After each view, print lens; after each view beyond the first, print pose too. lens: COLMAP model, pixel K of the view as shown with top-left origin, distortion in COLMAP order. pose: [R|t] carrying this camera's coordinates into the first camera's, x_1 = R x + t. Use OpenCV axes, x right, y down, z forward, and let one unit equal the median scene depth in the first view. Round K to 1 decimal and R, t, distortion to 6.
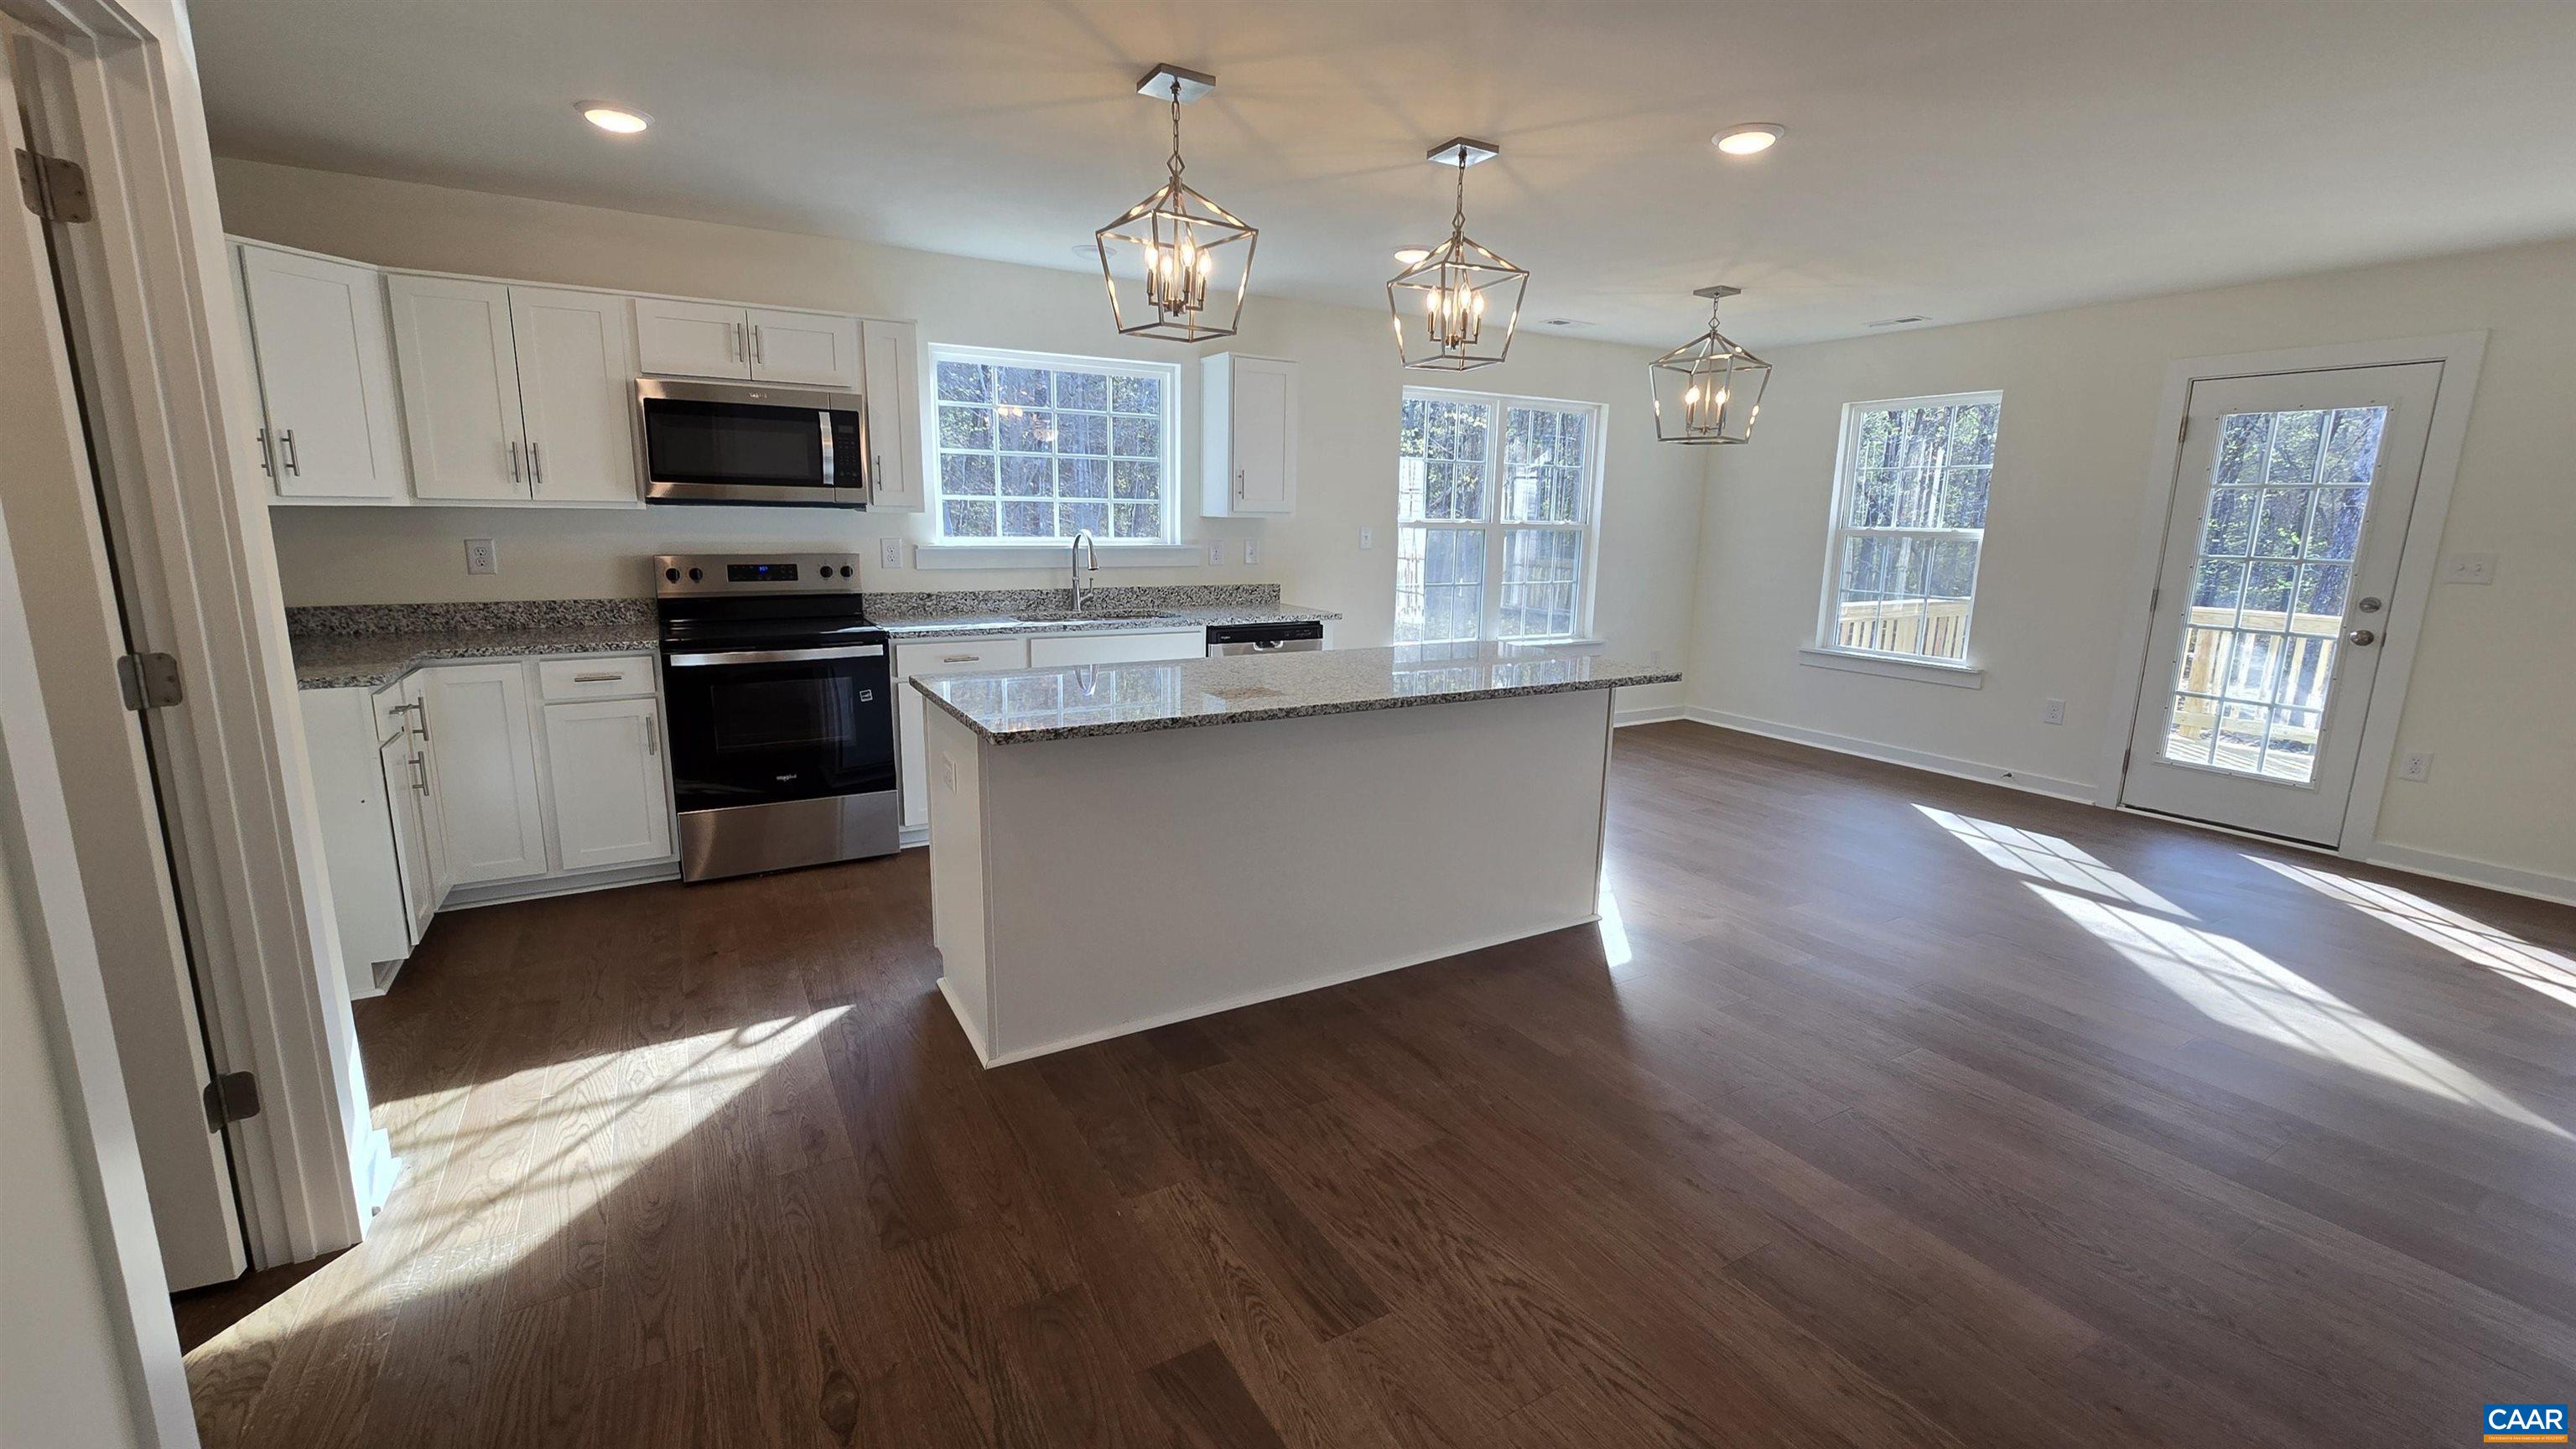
lens RADIAL K [[1054.9, 0, 1286.3], [0, 1054.9, 720.7], [0, 0, 1]] dist [-0.001154, 0.000886]
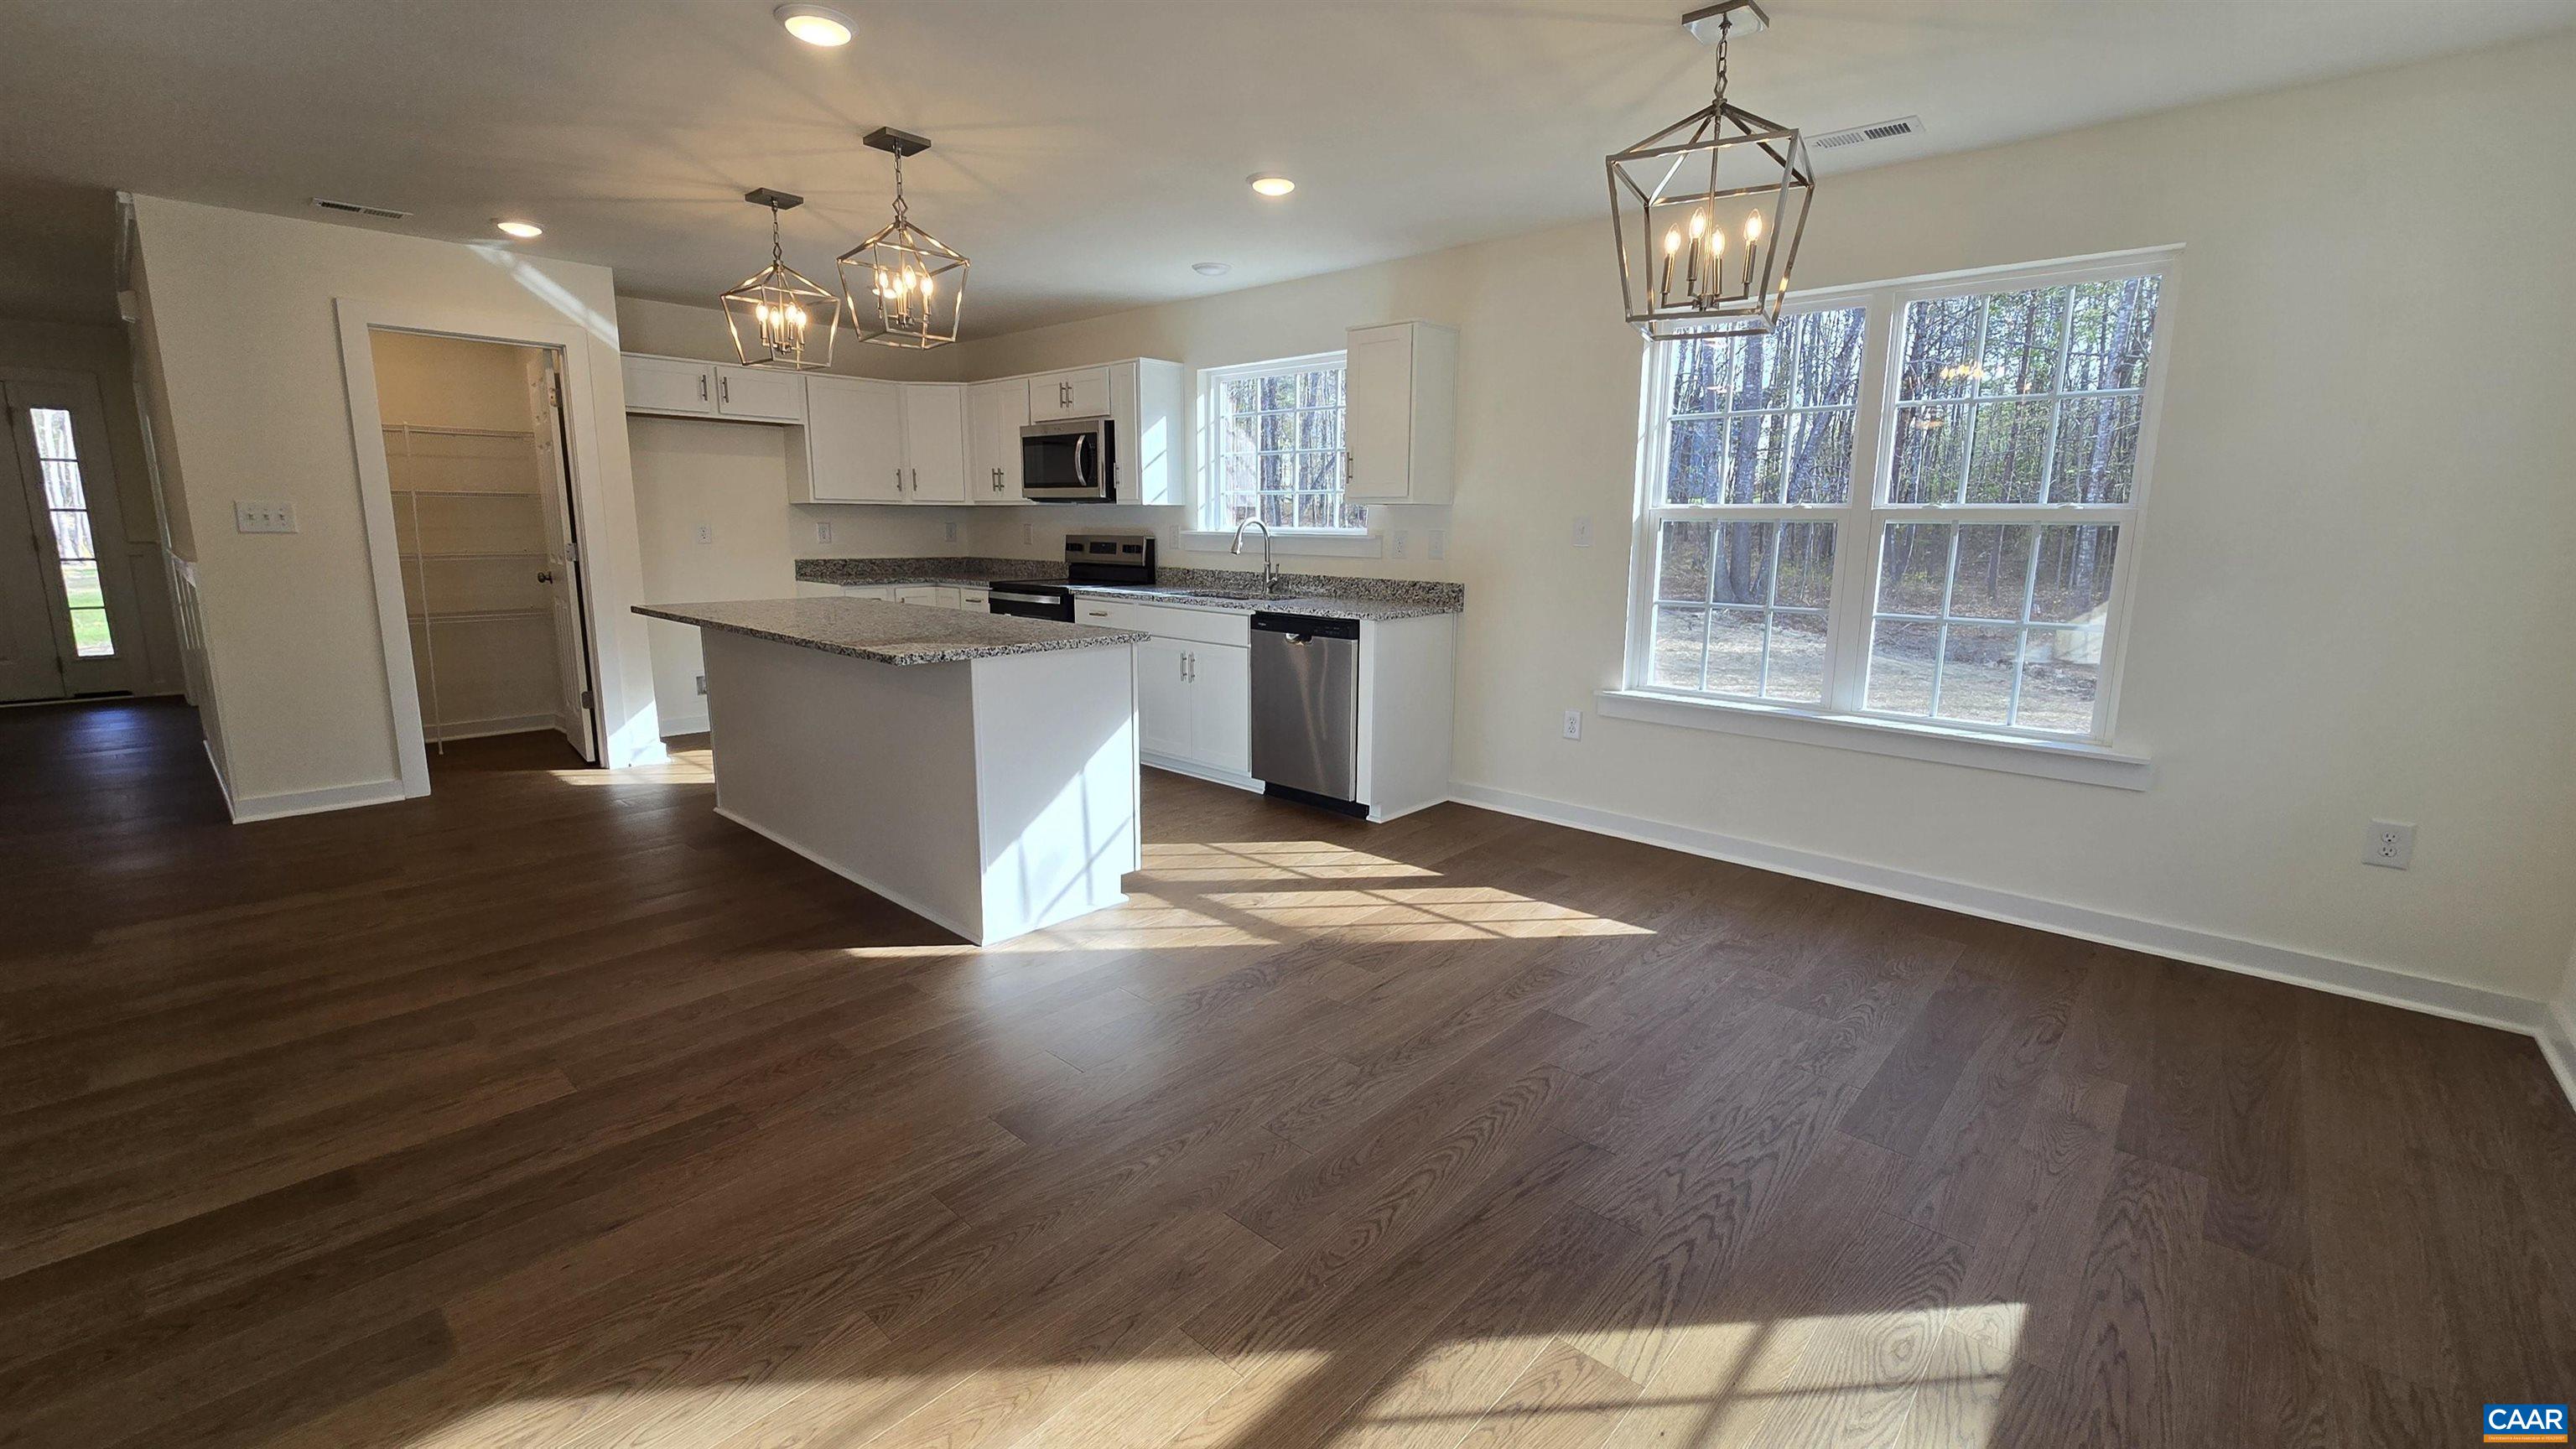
lens RADIAL K [[1054.9, 0, 1291.8], [0, 1054.9, 720.4], [0, 0, 1]] dist [-0.001154, 0.000886]
pose [[0.297154, 0.164492, -0.940554, 1.016273], [-0.191104, 0.975364, 0.110203, -0.119823], [0.935510, 0.146997, 0.321269, 0.819806]]
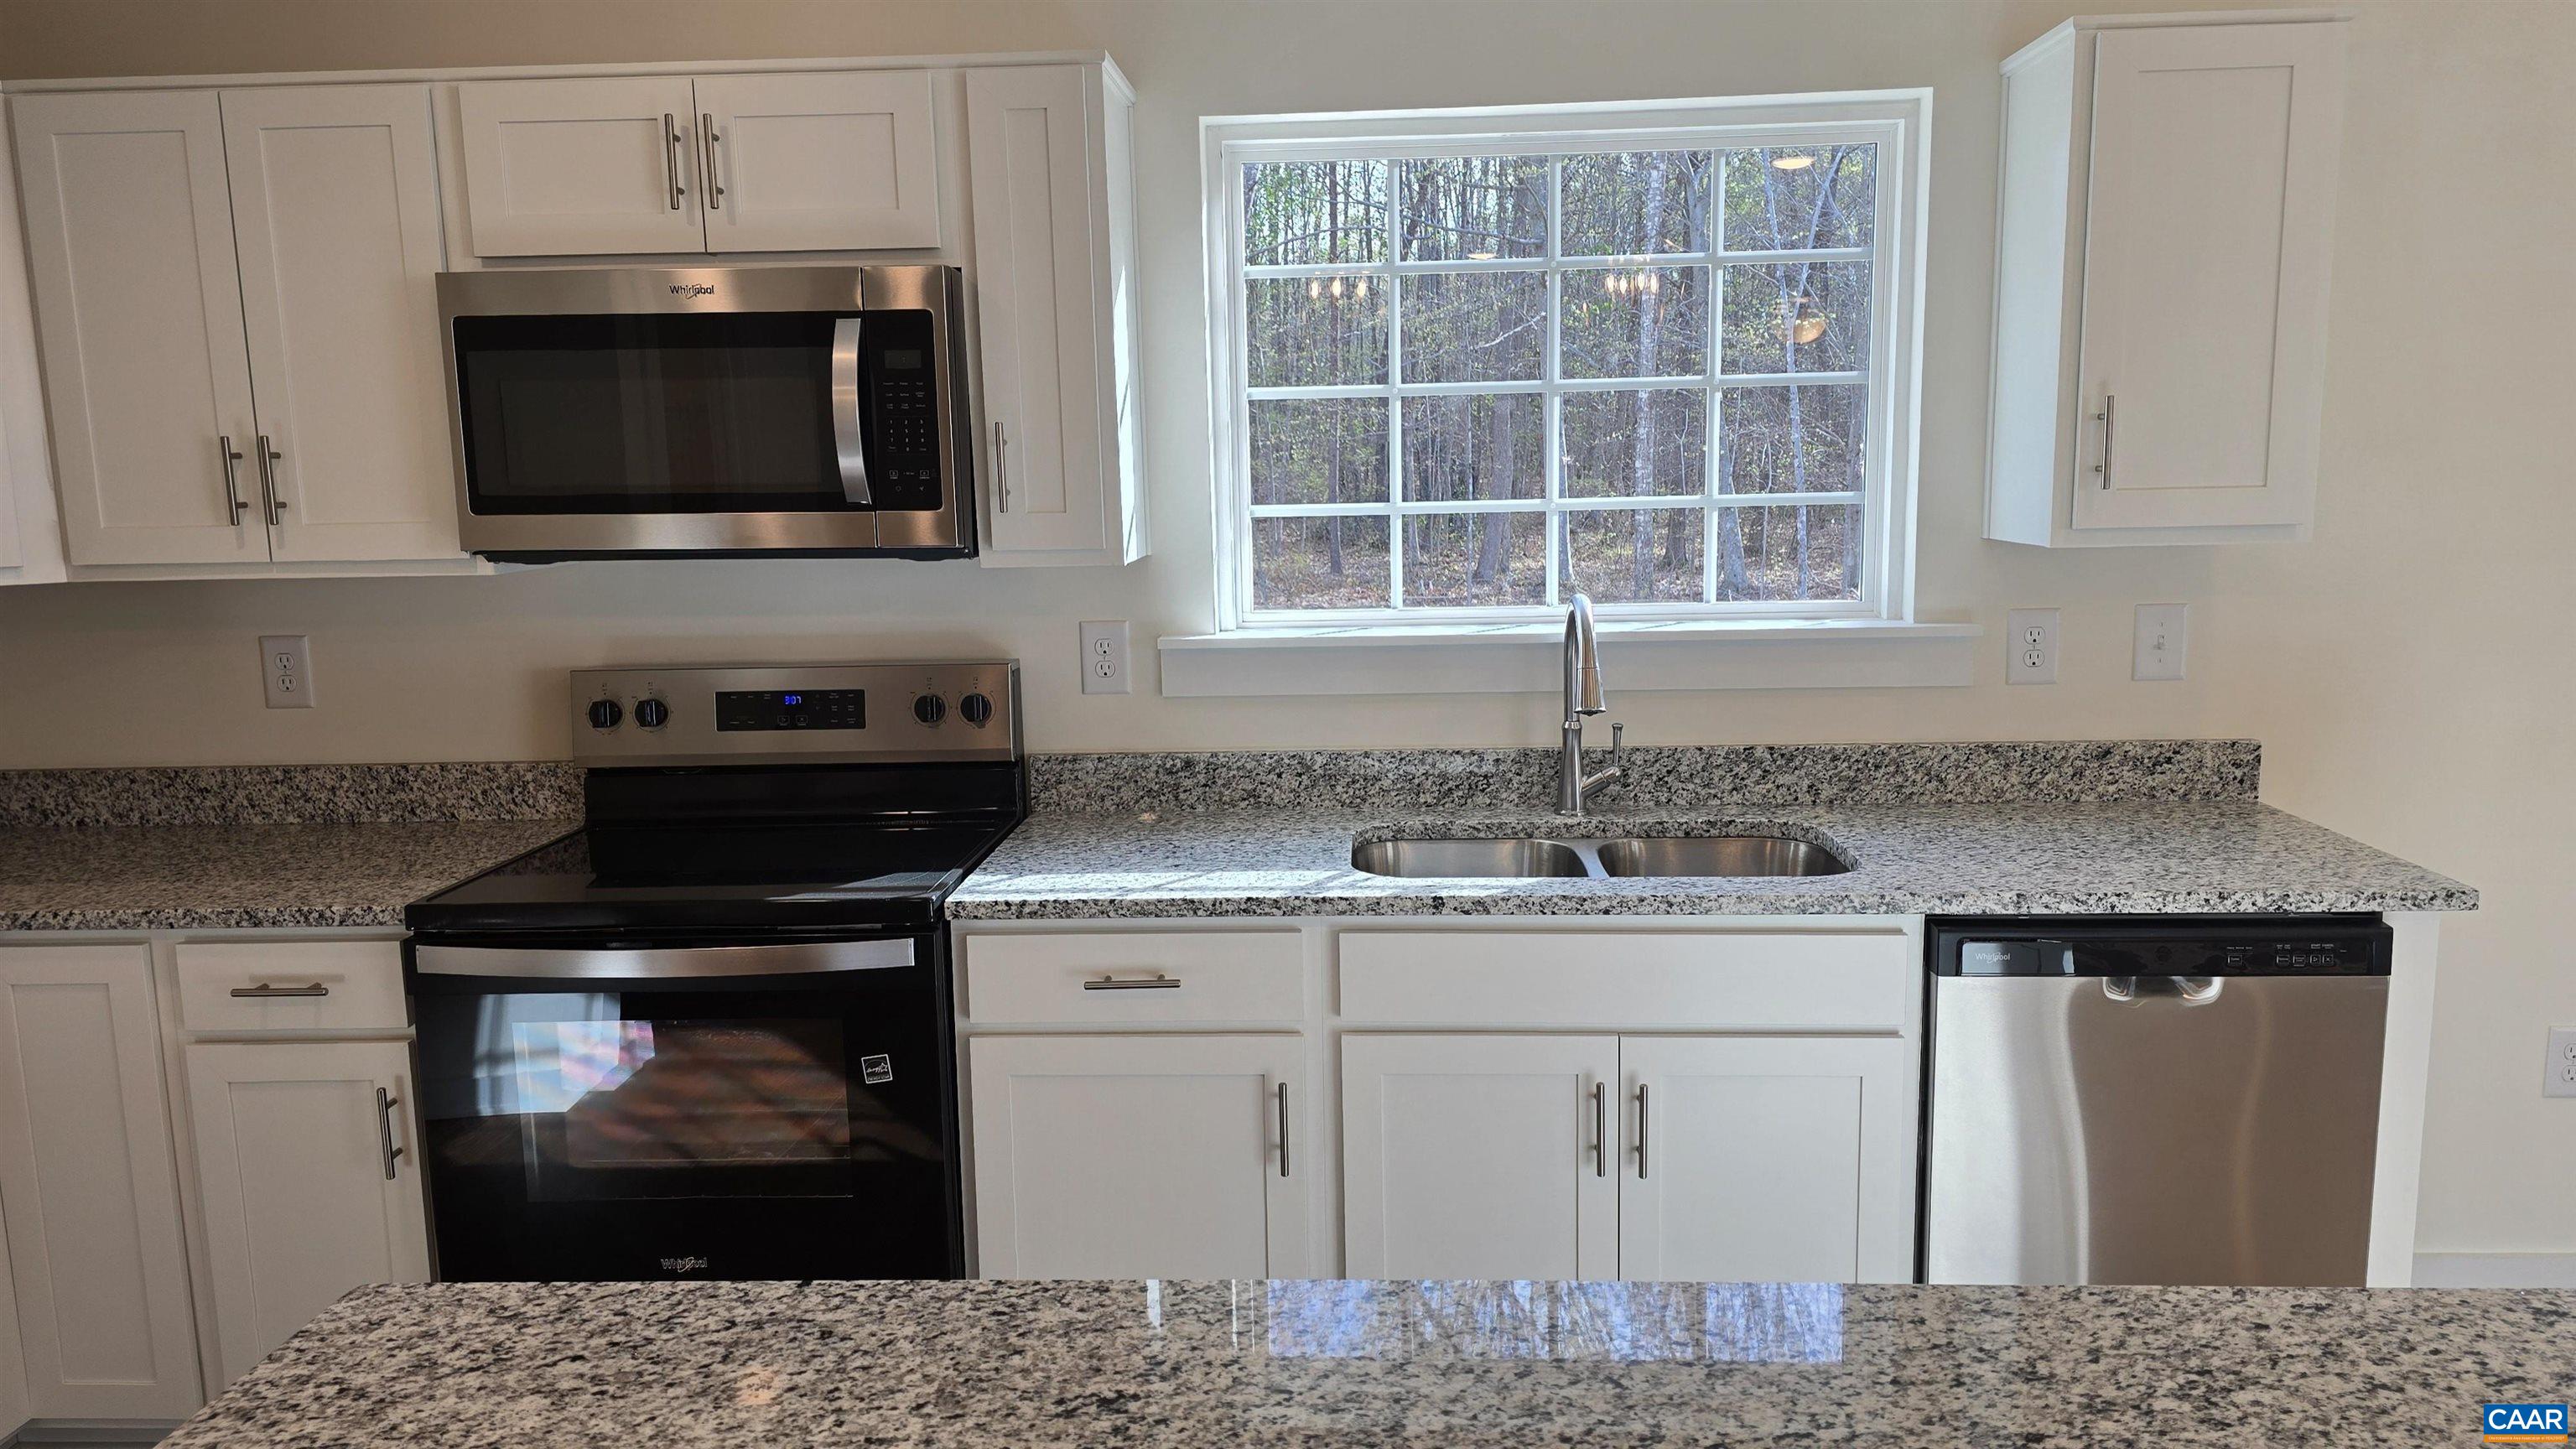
lens RADIAL K [[1734.4, 0, 1299.5], [0, 1734.4, 715.4], [0, 0, 1]] dist [0.056424, -0.052651]
pose [[0.838074, 0.045910, -0.543622, 0.050781], [-0.072513, 0.996986, -0.027592, -0.135418], [0.540716, 0.062544, 0.838877, 0.535335]]
